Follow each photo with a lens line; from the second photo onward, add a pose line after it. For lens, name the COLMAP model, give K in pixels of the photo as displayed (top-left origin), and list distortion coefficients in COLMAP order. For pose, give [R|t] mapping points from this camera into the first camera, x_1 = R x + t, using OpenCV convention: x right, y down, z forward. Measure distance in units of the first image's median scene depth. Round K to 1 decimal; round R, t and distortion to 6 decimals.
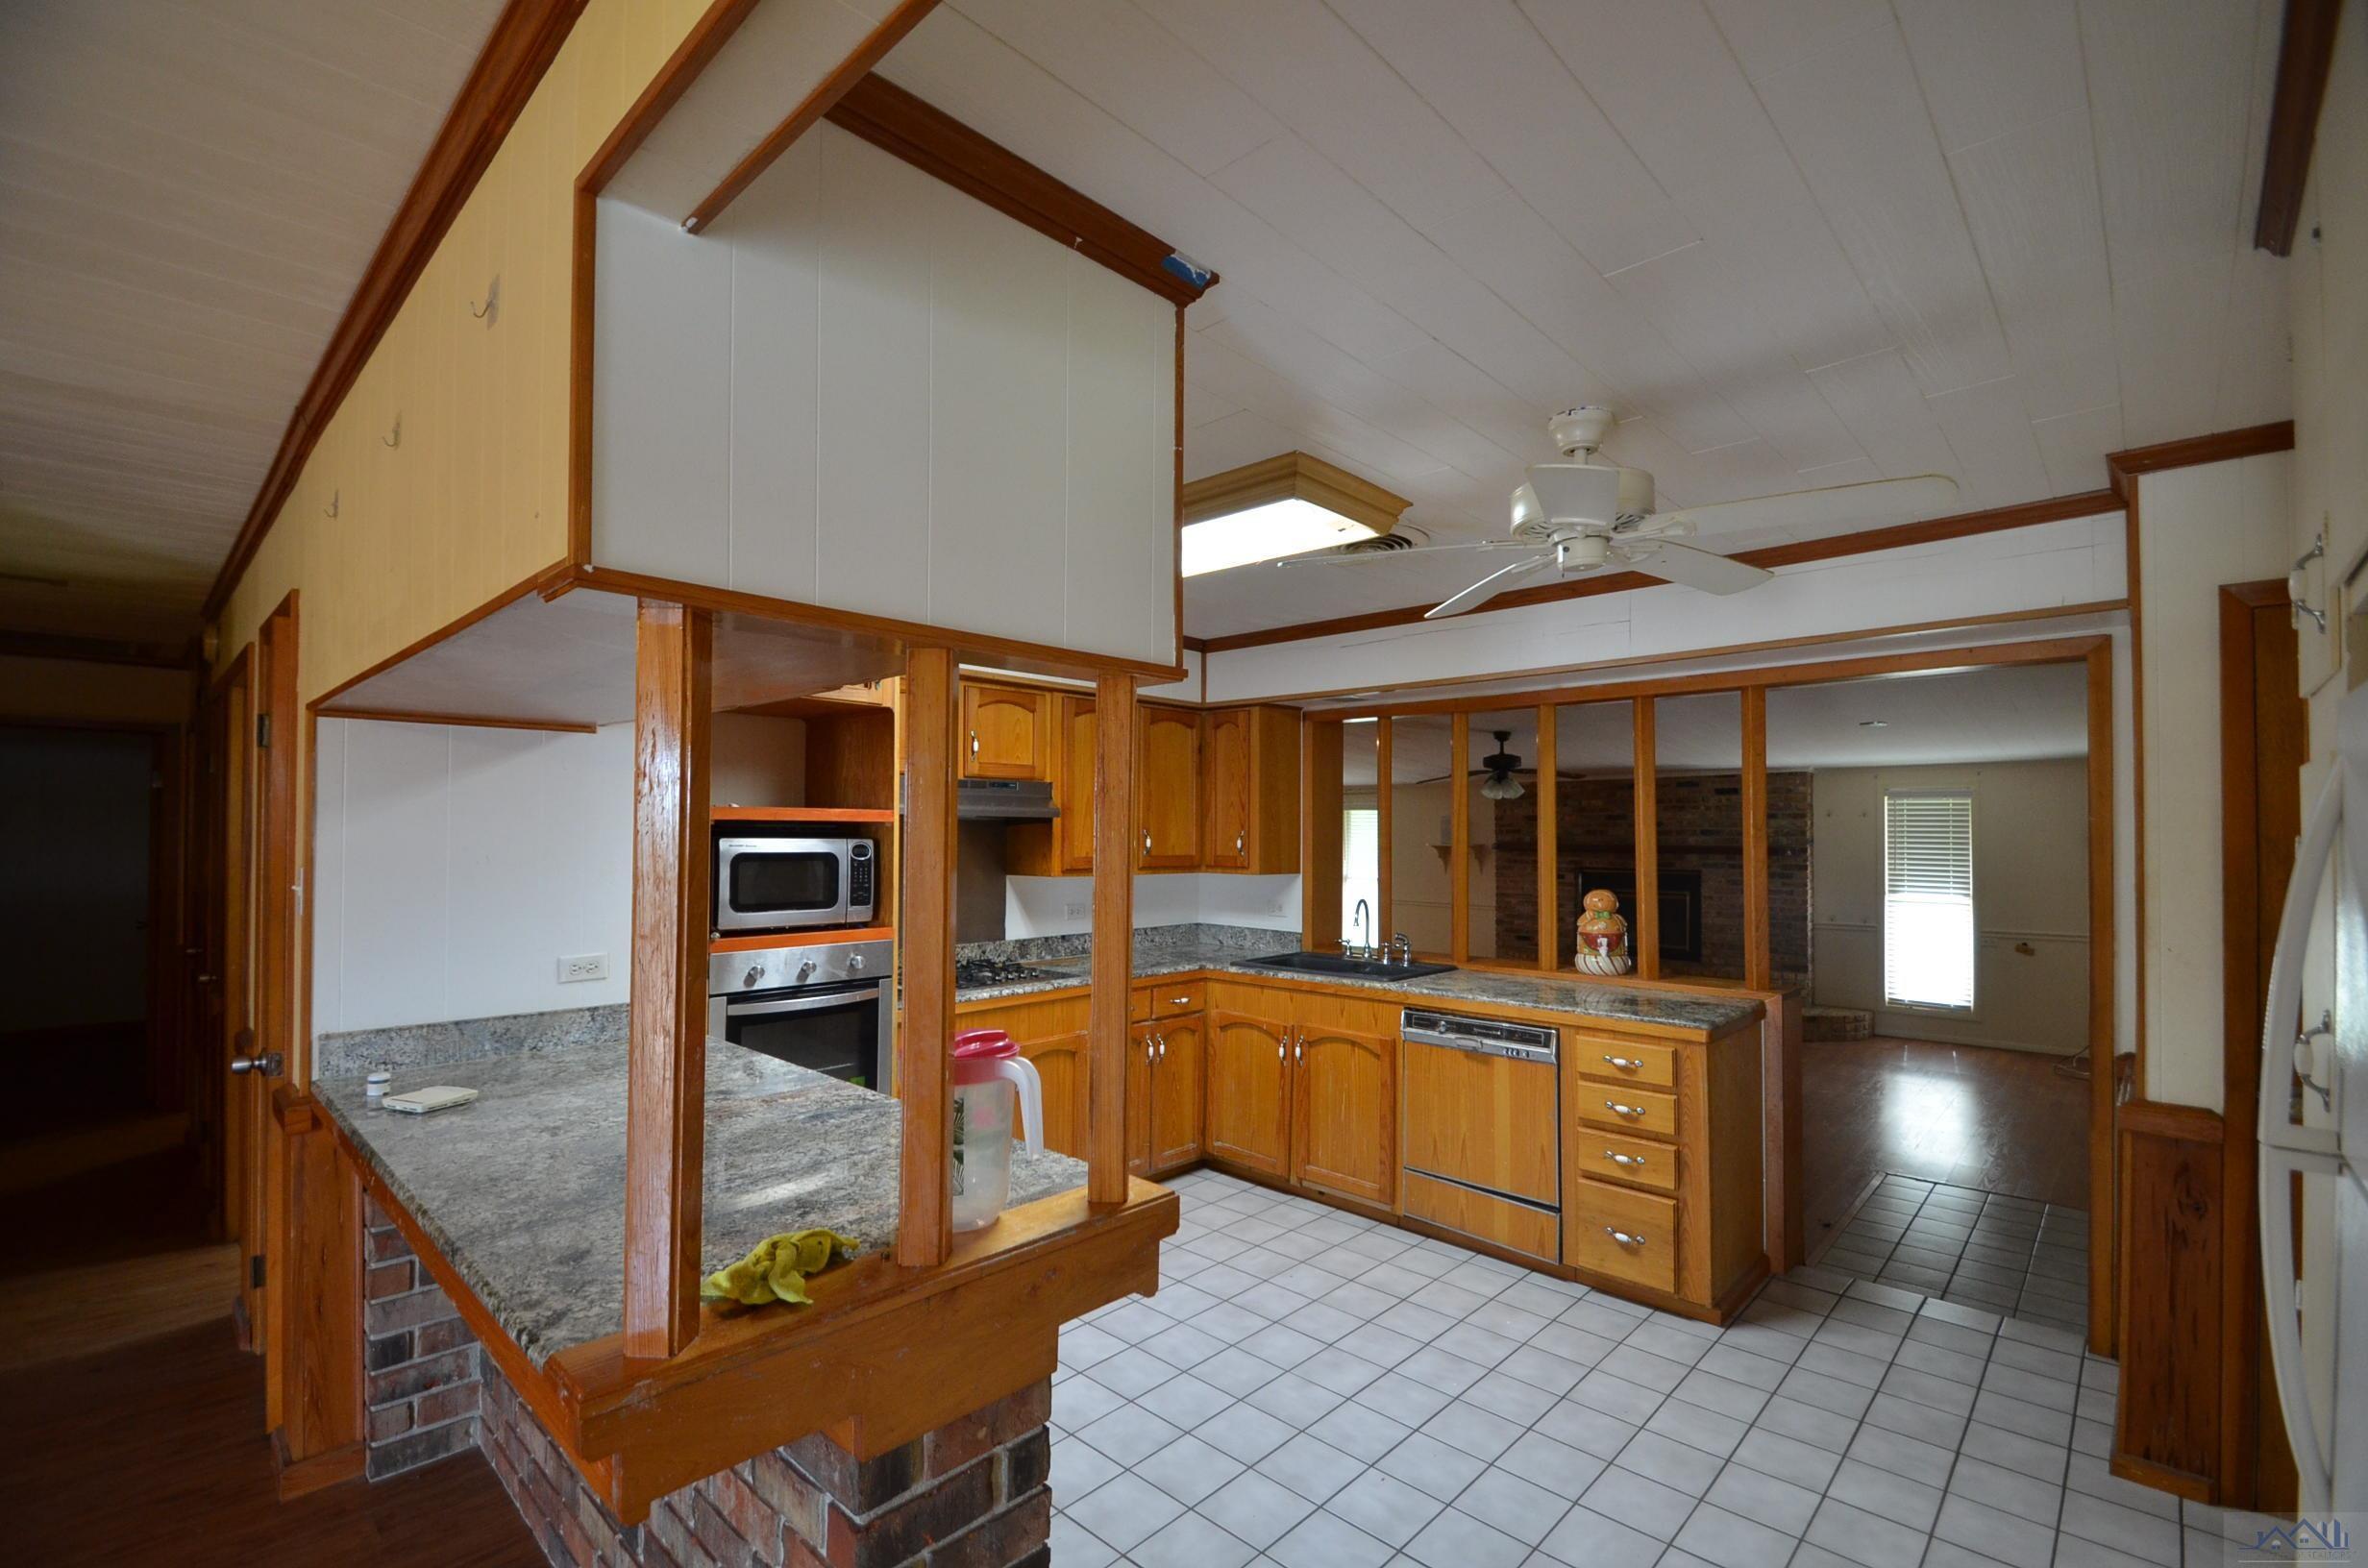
lens RADIAL K [[1025.6, 0, 1197.4], [0, 1025.6, 798.5], [0, 0, 1]] dist [-0.002299, -0.005730]
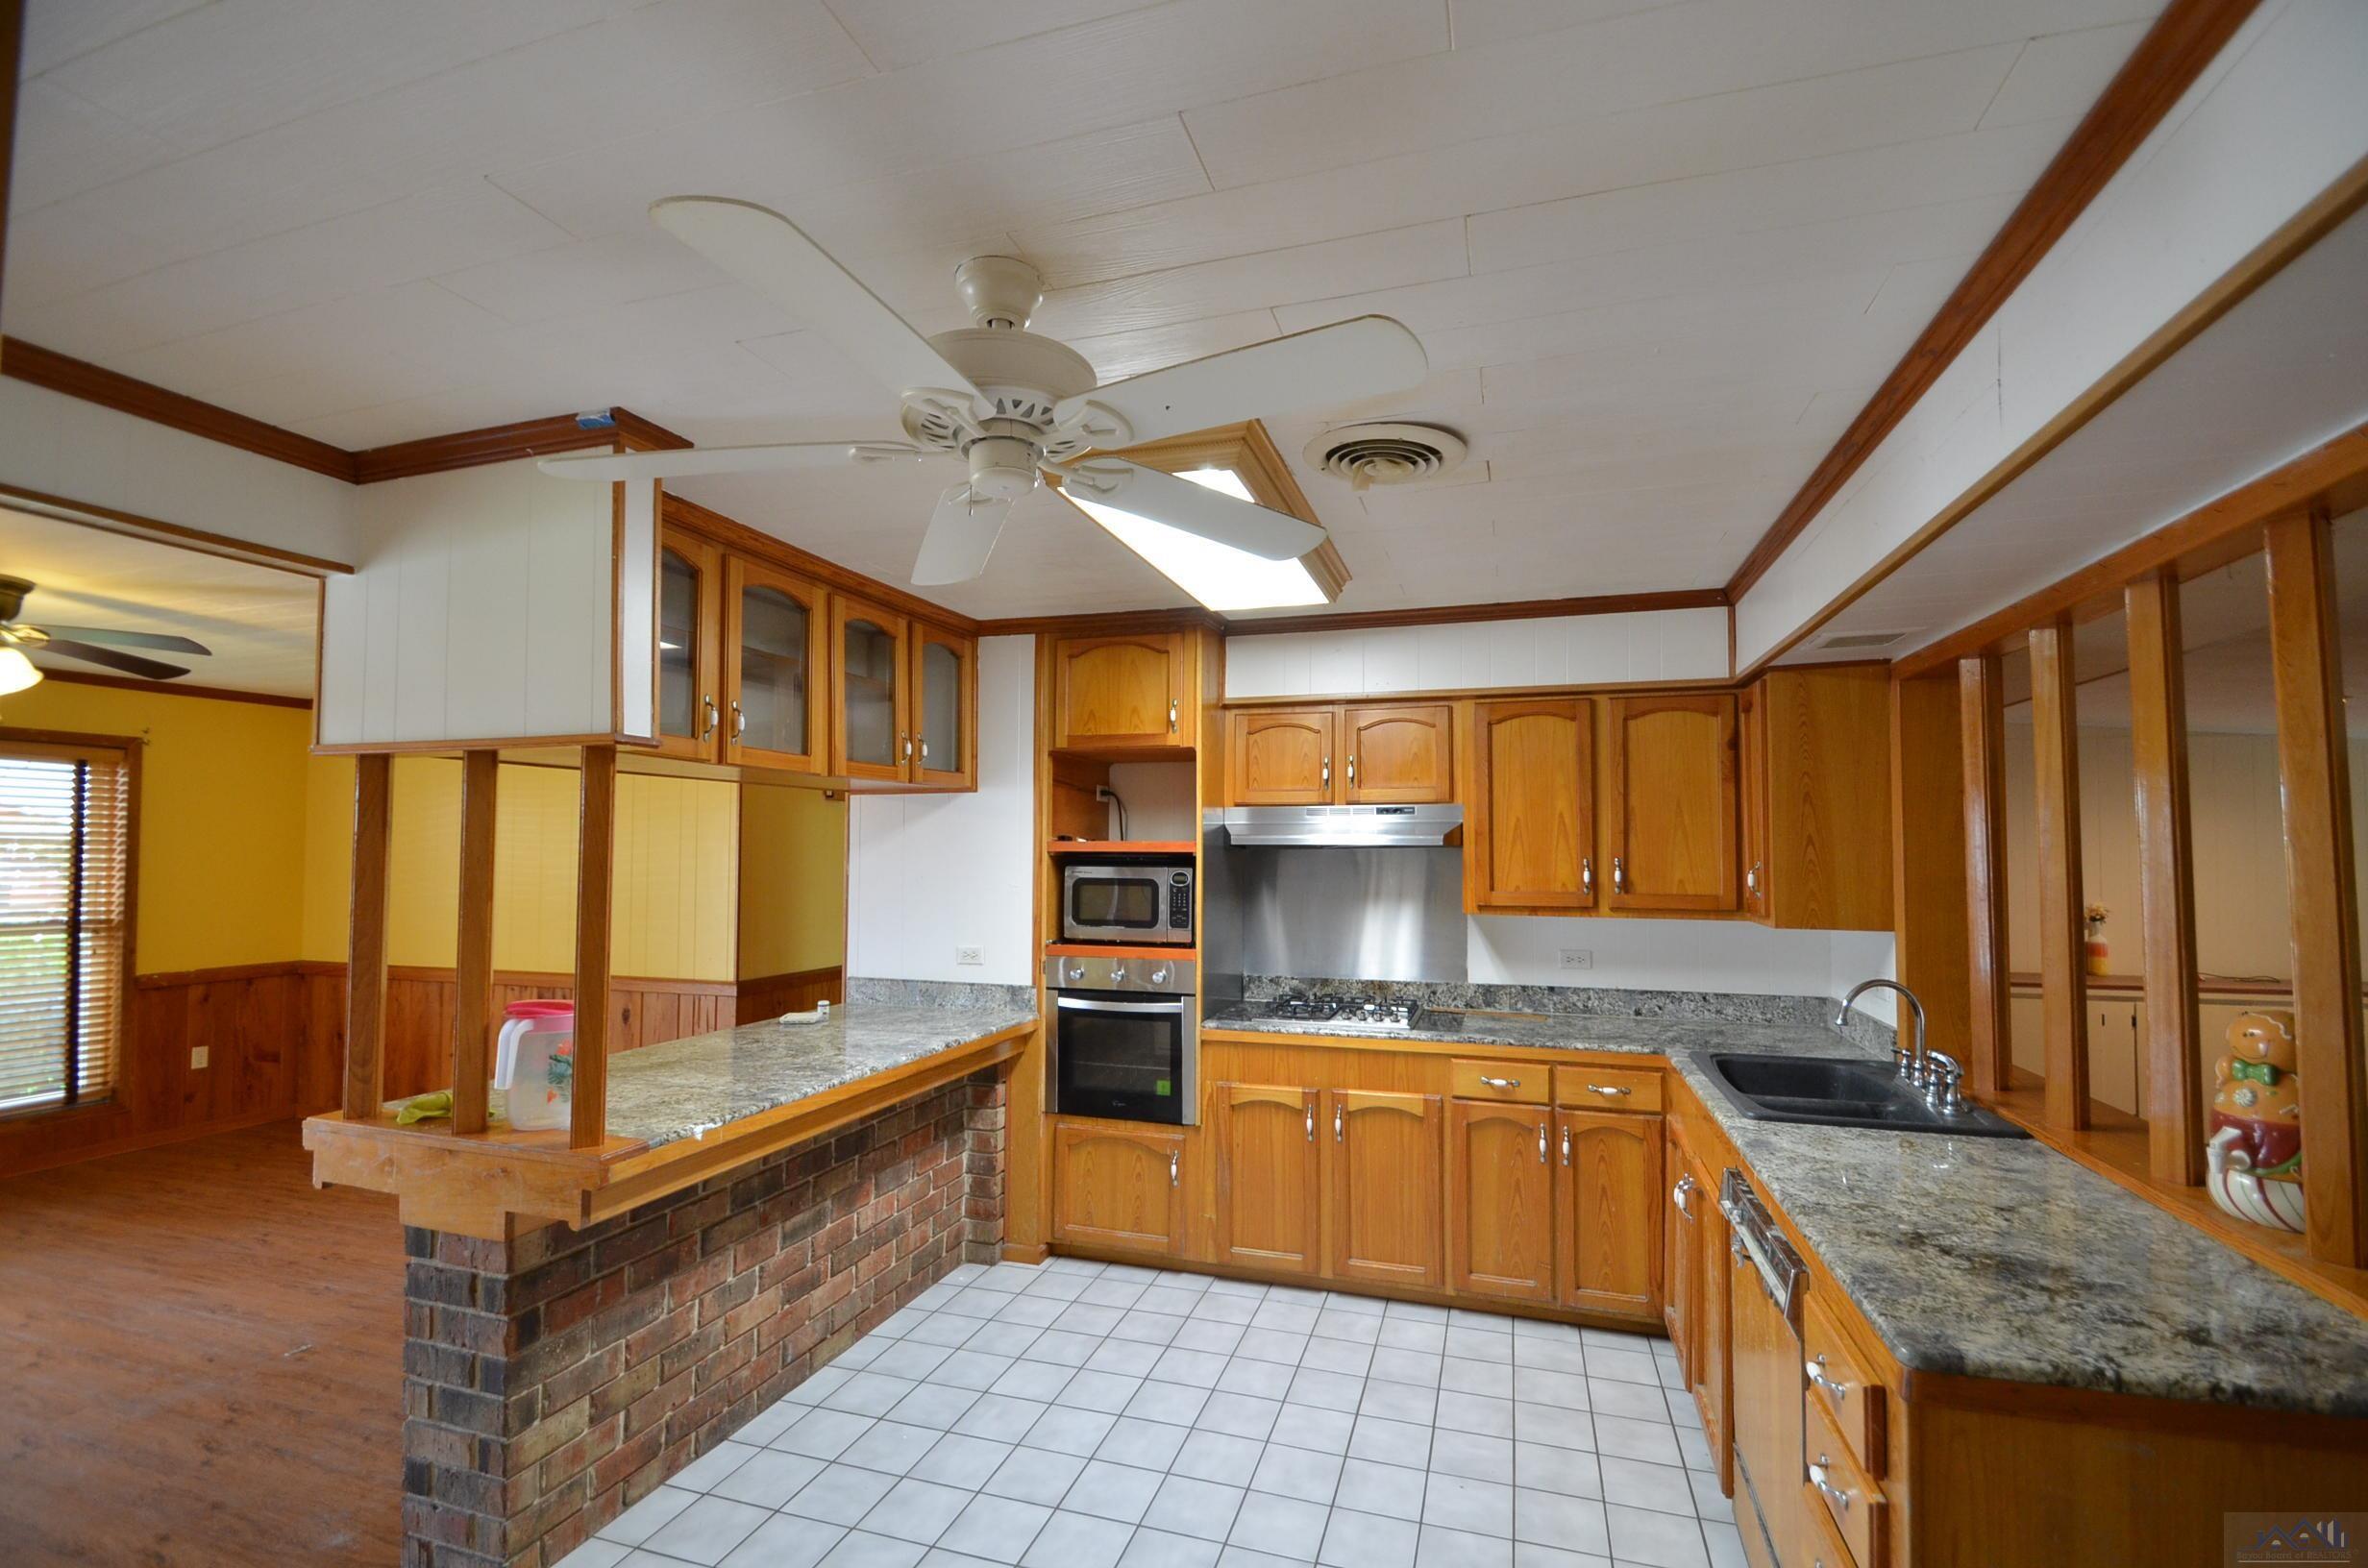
lens RADIAL K [[1025.6, 0, 1193.4], [0, 1025.6, 806.3], [0, 0, 1]] dist [-0.002299, -0.005730]
pose [[0.433182, -0.041044, -0.900371, 0.689995], [0.029727, 0.999070, -0.031241, 0.008578], [0.900816, -0.013232, 0.433999, 0.540892]]
